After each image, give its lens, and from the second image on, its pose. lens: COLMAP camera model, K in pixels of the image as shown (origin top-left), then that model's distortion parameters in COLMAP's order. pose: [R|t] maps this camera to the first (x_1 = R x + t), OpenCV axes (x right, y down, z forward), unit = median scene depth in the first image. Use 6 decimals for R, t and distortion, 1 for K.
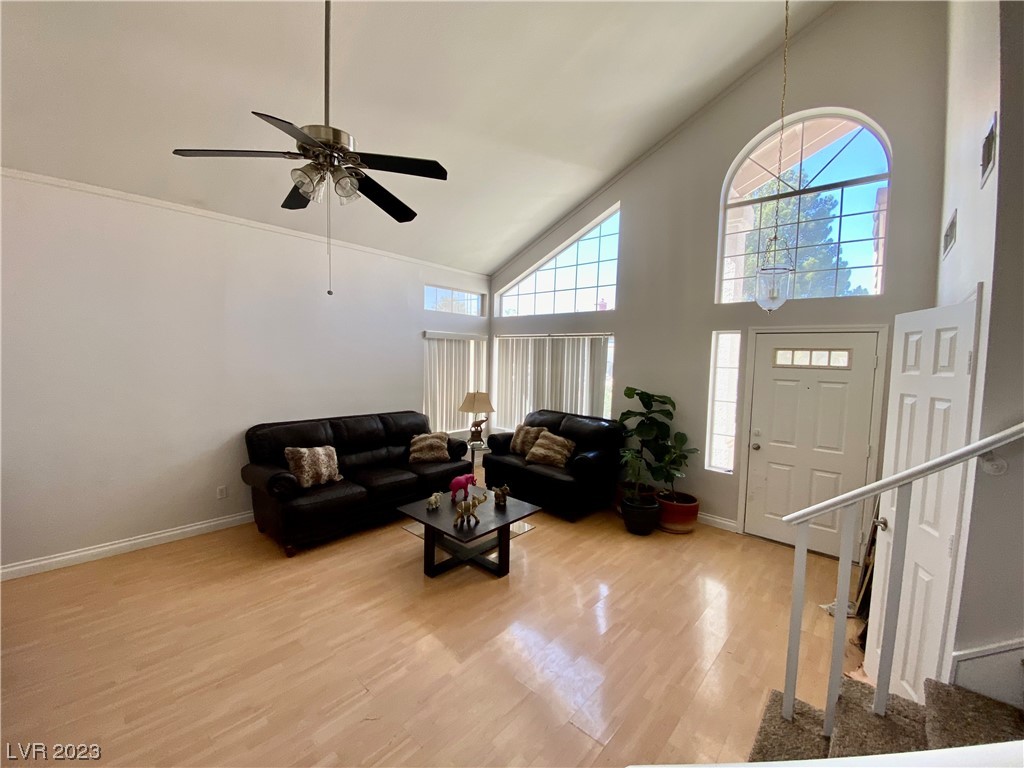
lens RADIAL K [[414.8, 0, 512.0], [0, 414.8, 384.0], [0, 0, 1]] dist [0.000601, 0.000182]
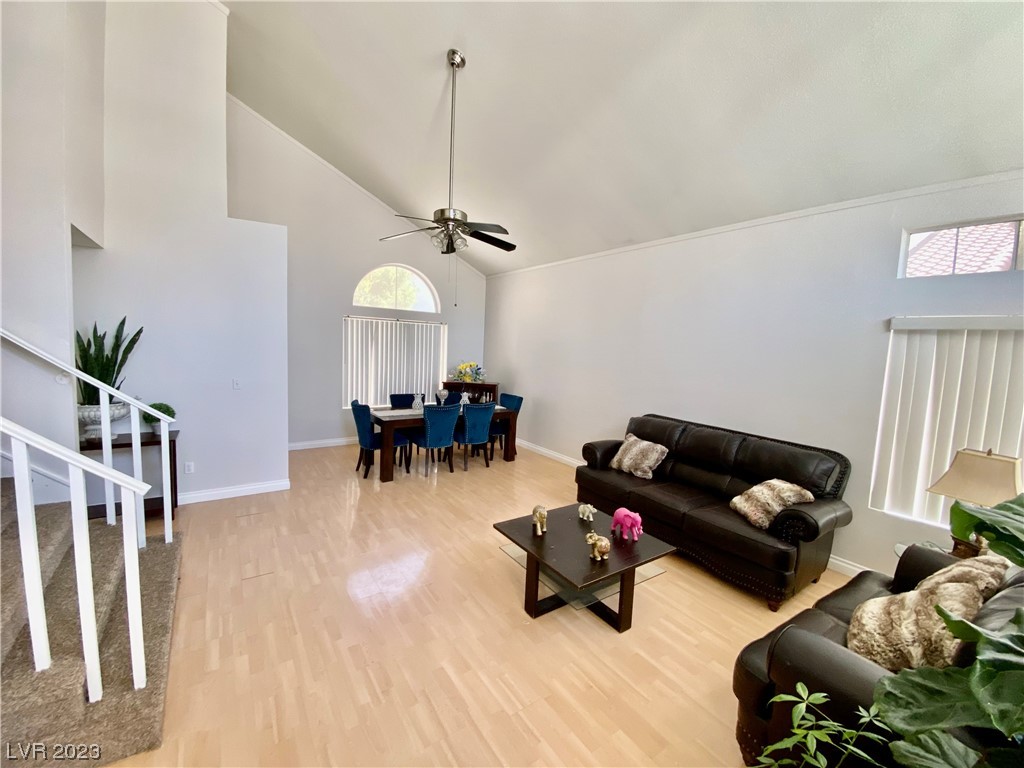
lens RADIAL K [[413.8, 0, 512.0], [0, 413.8, 384.0], [0, 0, 1]] dist [0.025814, -0.024217]
pose [[-0.226156, 0.060660, -0.972201, 0.514625], [-0.114072, 0.989543, 0.088278, -0.036429], [0.967389, 0.130865, -0.216871, 0.738566]]
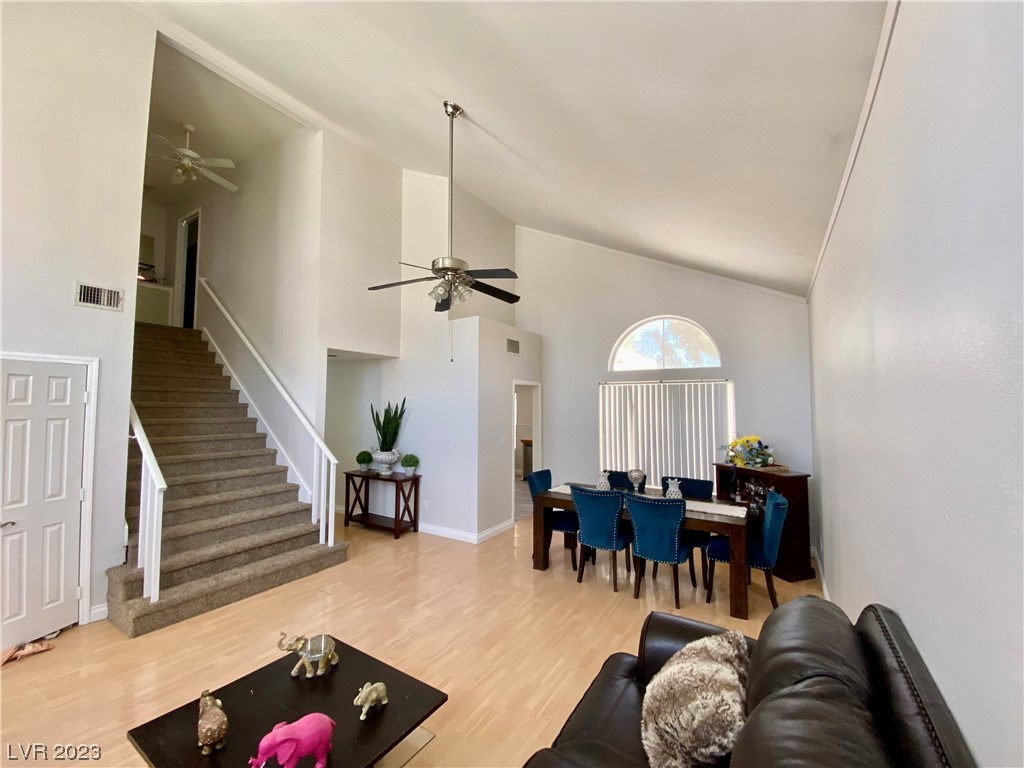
lens RADIAL K [[413.8, 0, 512.0], [0, 413.8, 384.0], [0, 0, 1]] dist [0.025814, -0.024217]
pose [[-0.985669, -0.036825, -0.164625, -0.188417], [-0.039291, 0.999159, 0.011749, -0.074772], [0.164054, 0.018049, -0.986286, 1.107569]]
